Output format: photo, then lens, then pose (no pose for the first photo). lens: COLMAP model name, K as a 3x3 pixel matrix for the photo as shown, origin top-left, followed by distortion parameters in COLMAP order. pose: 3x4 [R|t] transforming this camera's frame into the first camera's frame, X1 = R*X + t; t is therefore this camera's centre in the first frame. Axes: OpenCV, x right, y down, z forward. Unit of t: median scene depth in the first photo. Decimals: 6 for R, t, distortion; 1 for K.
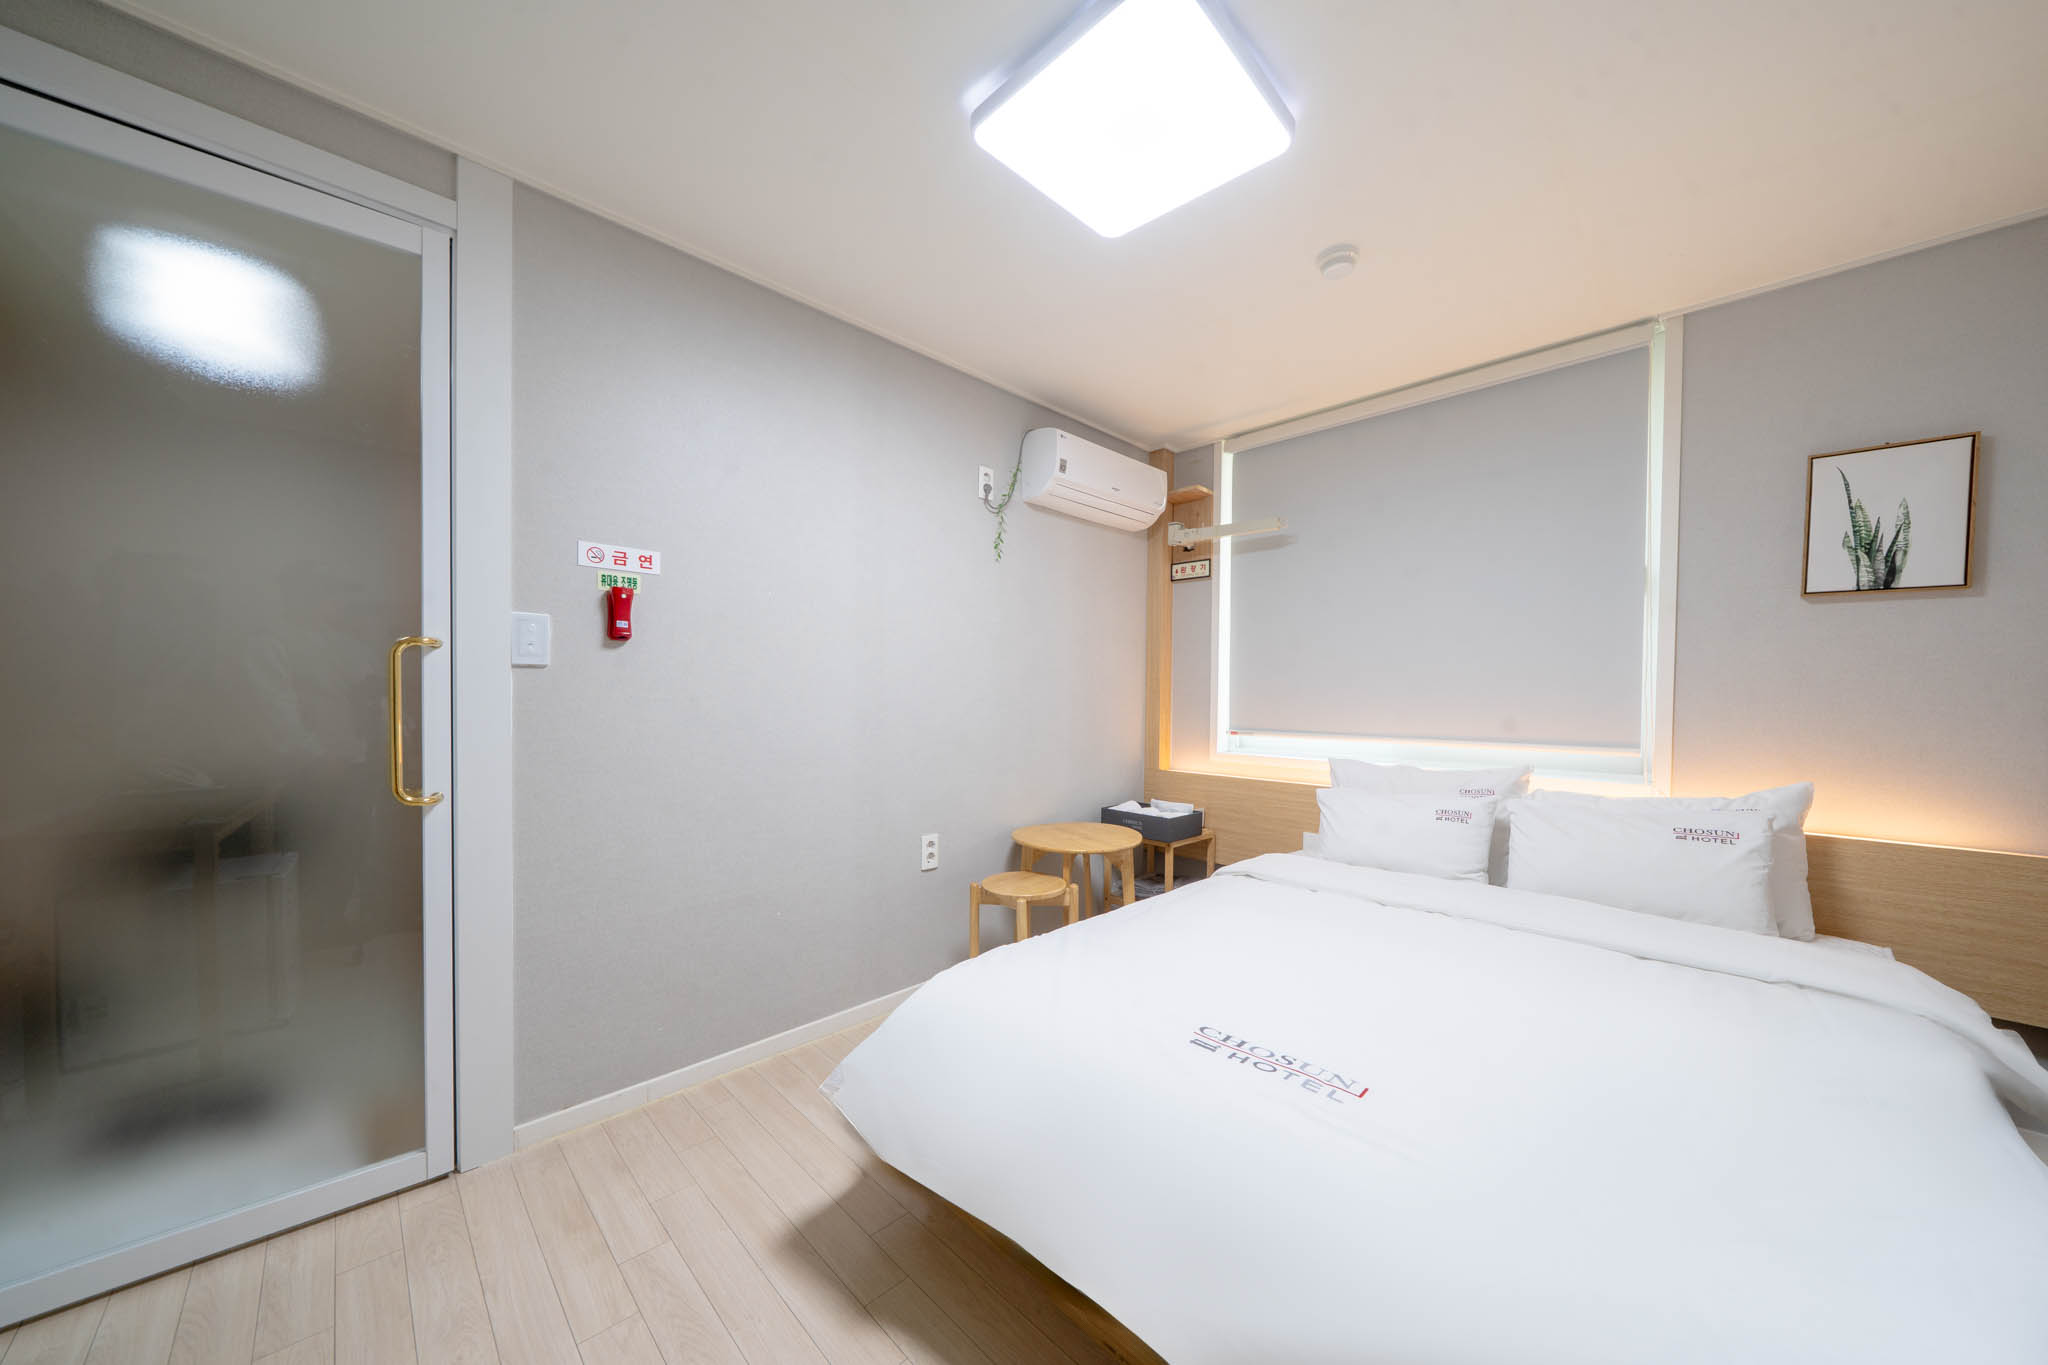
lens RADIAL K [[702.5, 0, 1024.1], [0, 702.5, 700.6], [0, 0, 1]] dist [-0.007231, 0.000676]
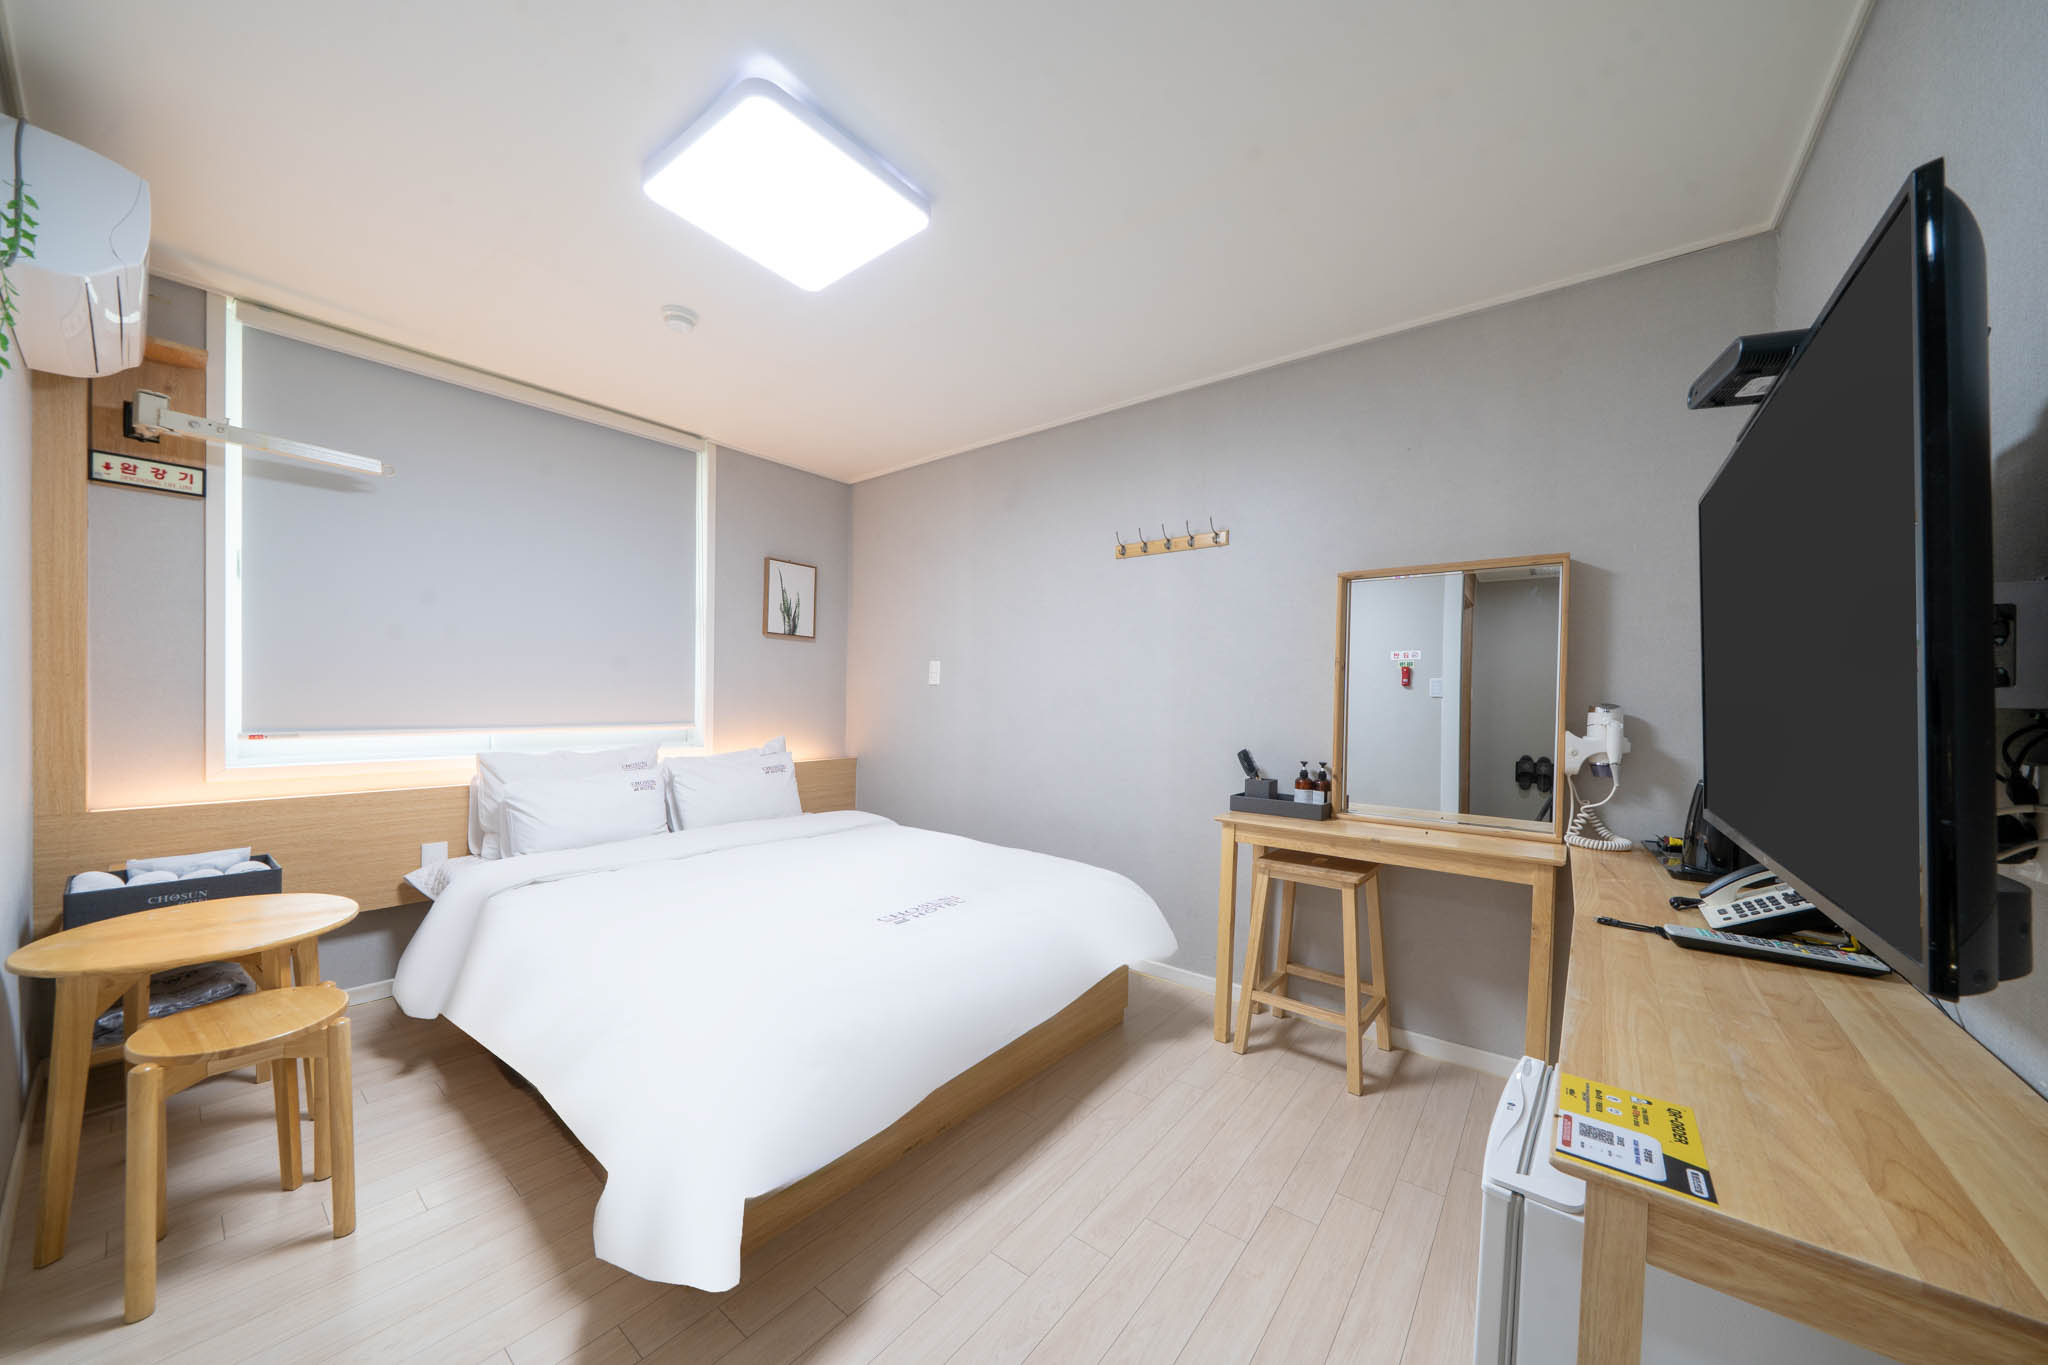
lens RADIAL K [[702.5, 0, 1030.3], [0, 702.5, 702.6], [0, 0, 1]] dist [-0.007231, 0.000676]
pose [[-0.128947, -0.022387, 0.991399, -0.694846], [-0.011206, 0.999714, 0.021117, -0.015138], [-0.991588, -0.008386, -0.129161, 0.487830]]
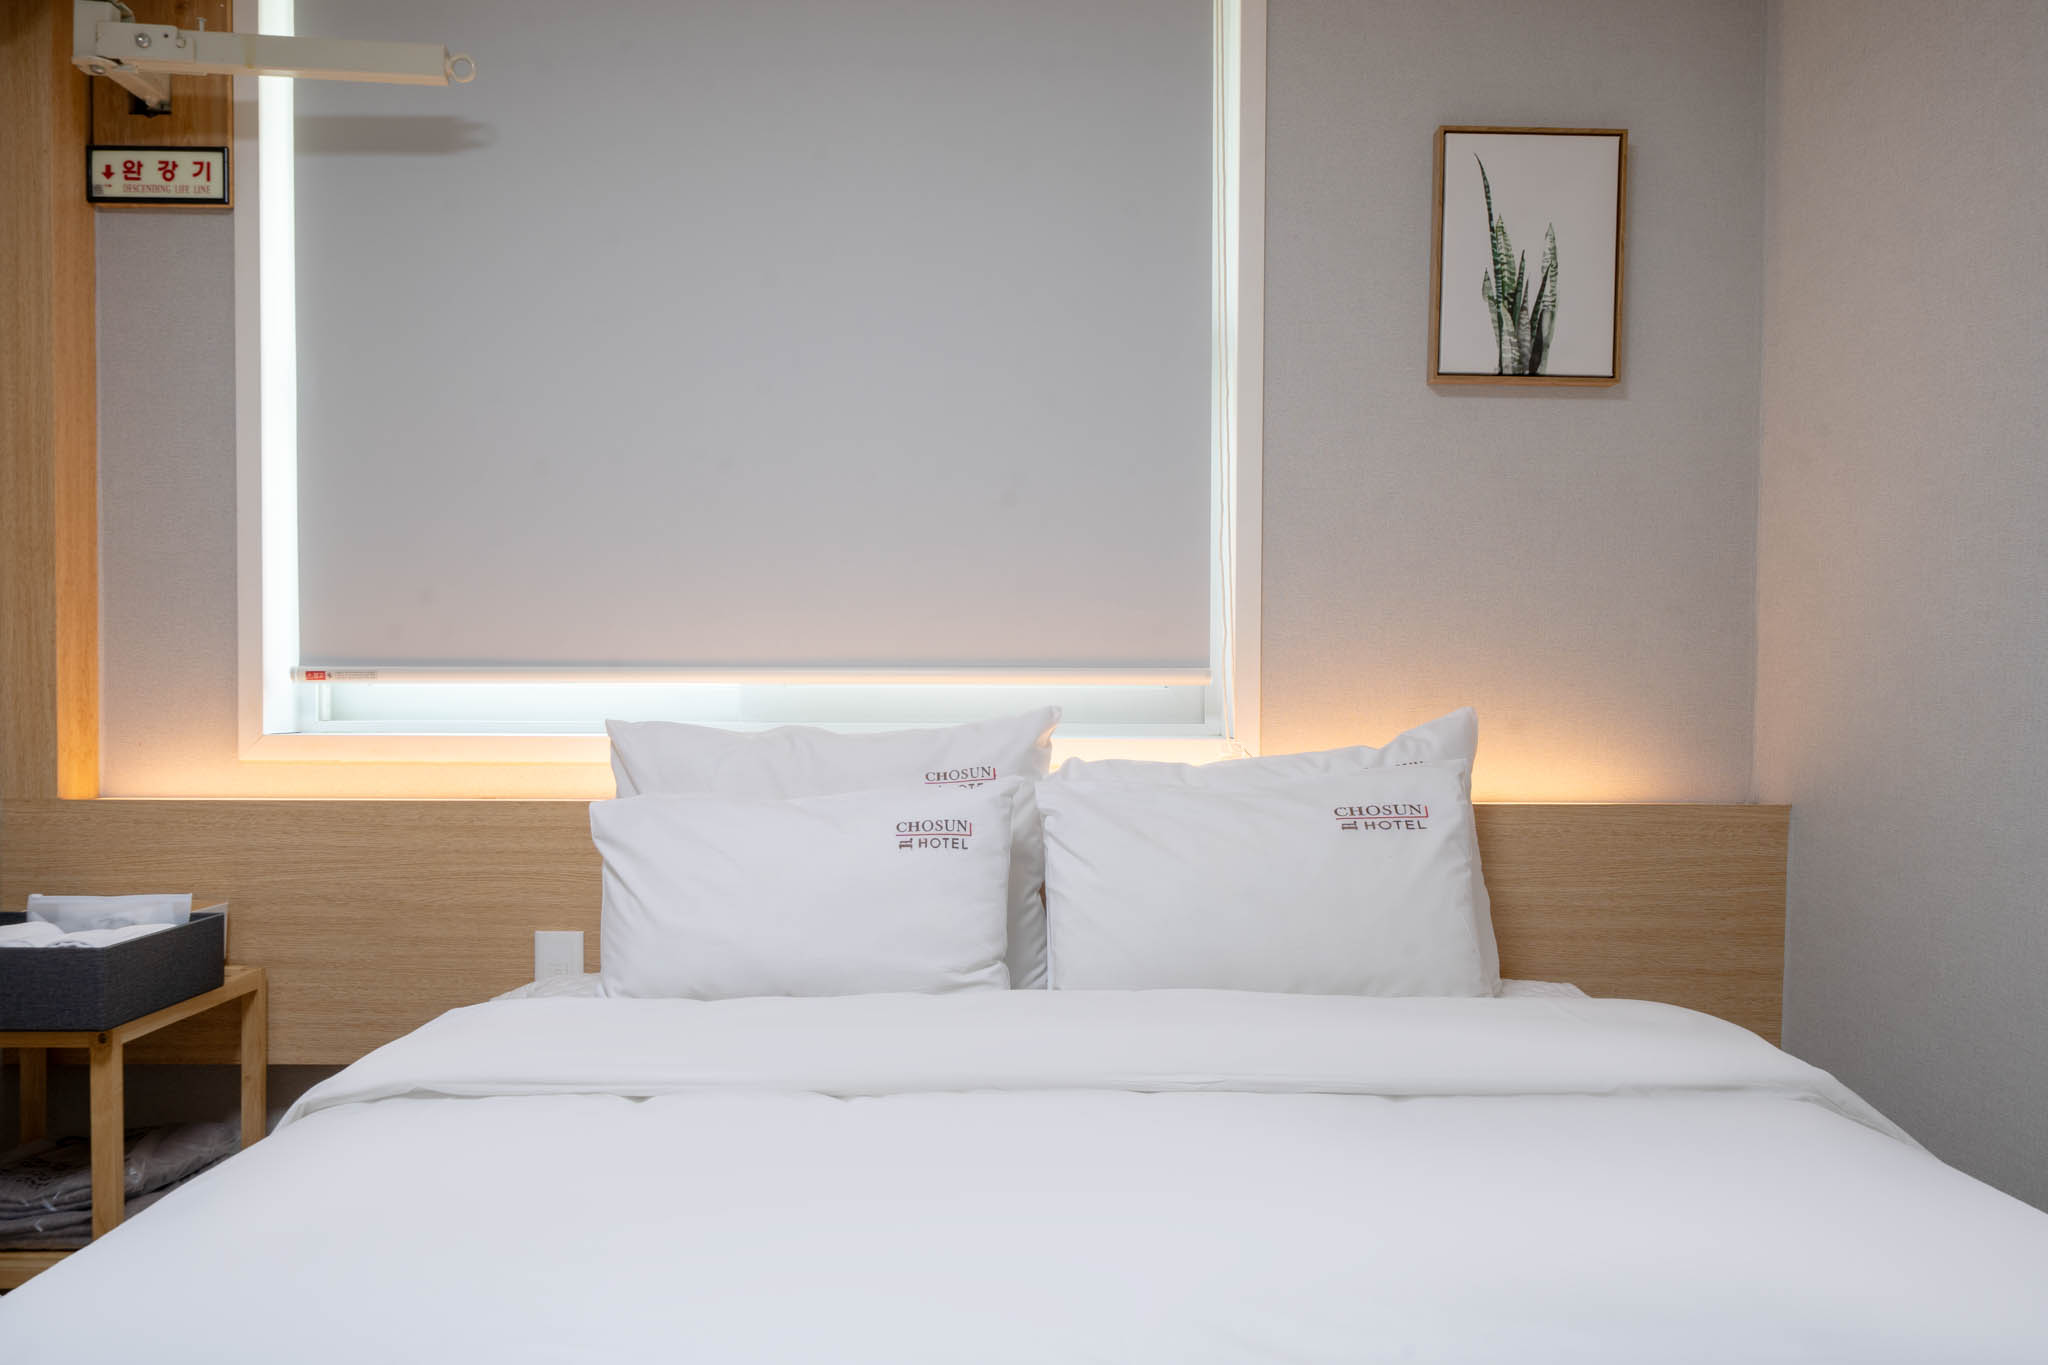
lens RADIAL K [[1371.4, 0, 1015.2], [0, 1371.4, 716.3], [0, 0, 1]] dist [-0.005875, 0.002341]
pose [[0.697104, -0.025818, 0.716505, 0.083220], [0.011036, 0.999619, 0.025283, 0.077576], [-0.716885, -0.009717, 0.697124, 0.419711]]
